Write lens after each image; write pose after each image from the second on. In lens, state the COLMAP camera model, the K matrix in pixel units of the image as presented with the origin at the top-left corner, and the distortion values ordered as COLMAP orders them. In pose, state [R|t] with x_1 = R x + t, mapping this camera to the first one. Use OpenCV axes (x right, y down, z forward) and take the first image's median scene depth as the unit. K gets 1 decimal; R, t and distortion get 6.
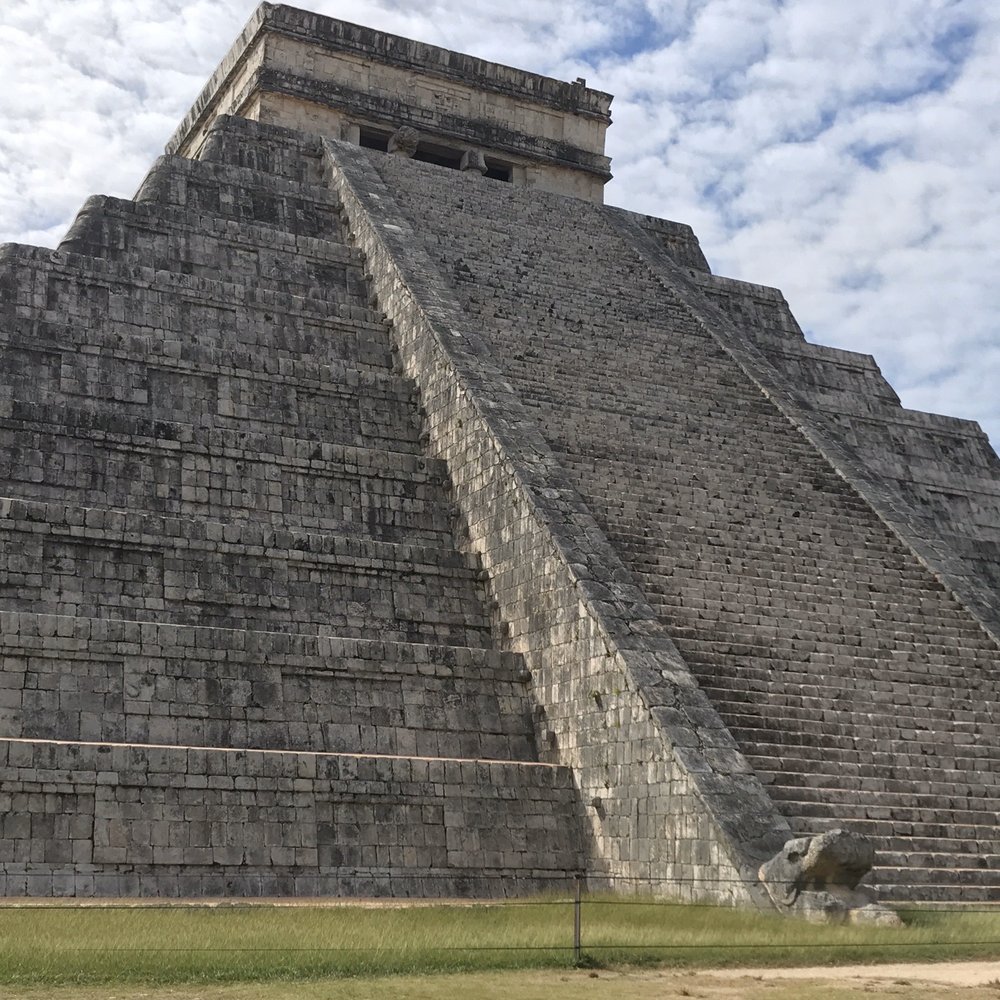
lens RADIAL K [[1003.3, 0, 518.5], [0, 1003.3, 497.9], [0, 0, 1]] dist [0.085807, -0.147071]
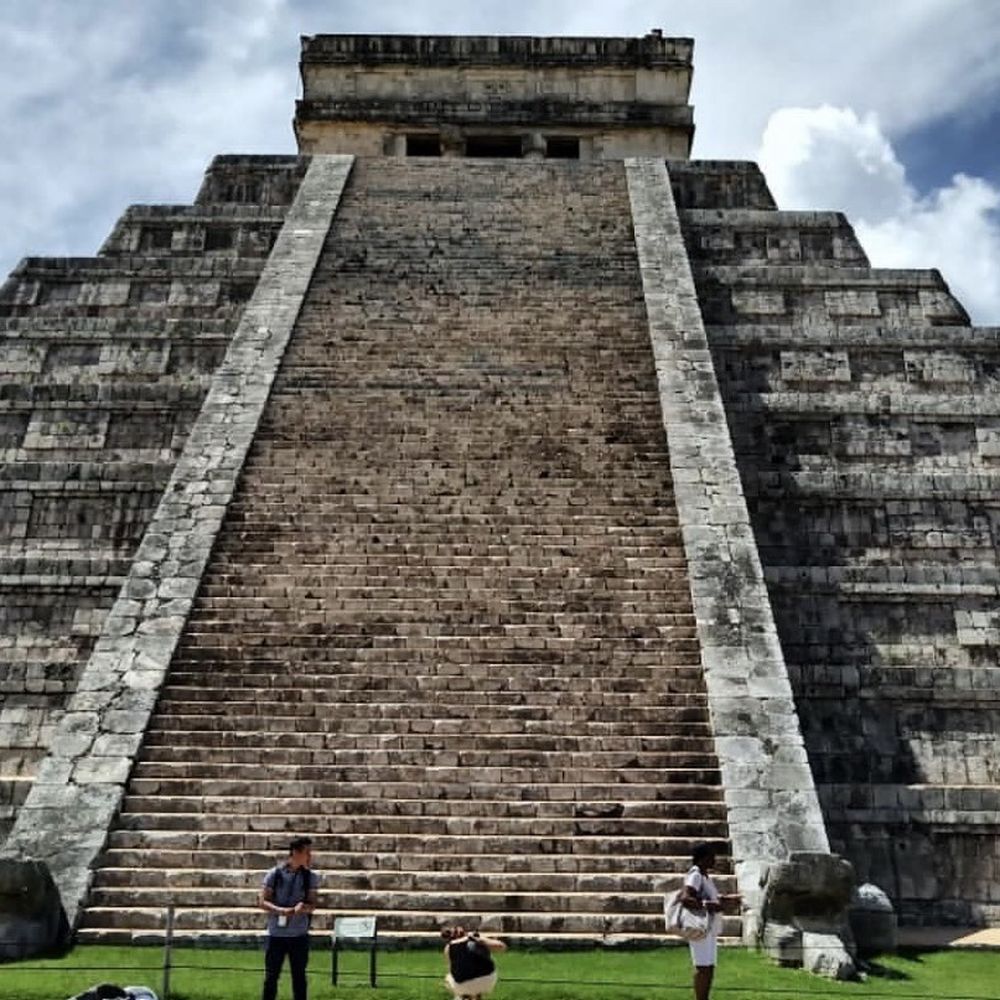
lens RADIAL K [[1035.3, 0, 500.0], [0, 1035.3, 500.0], [0, 0, 1]] dist [0.081063, -0.229493]
pose [[0.946177, -0.118719, -0.301088, 0.315851], [0.116938, 0.992849, -0.023999, 0.034053], [0.301784, -0.012501, 0.953294, 0.093252]]
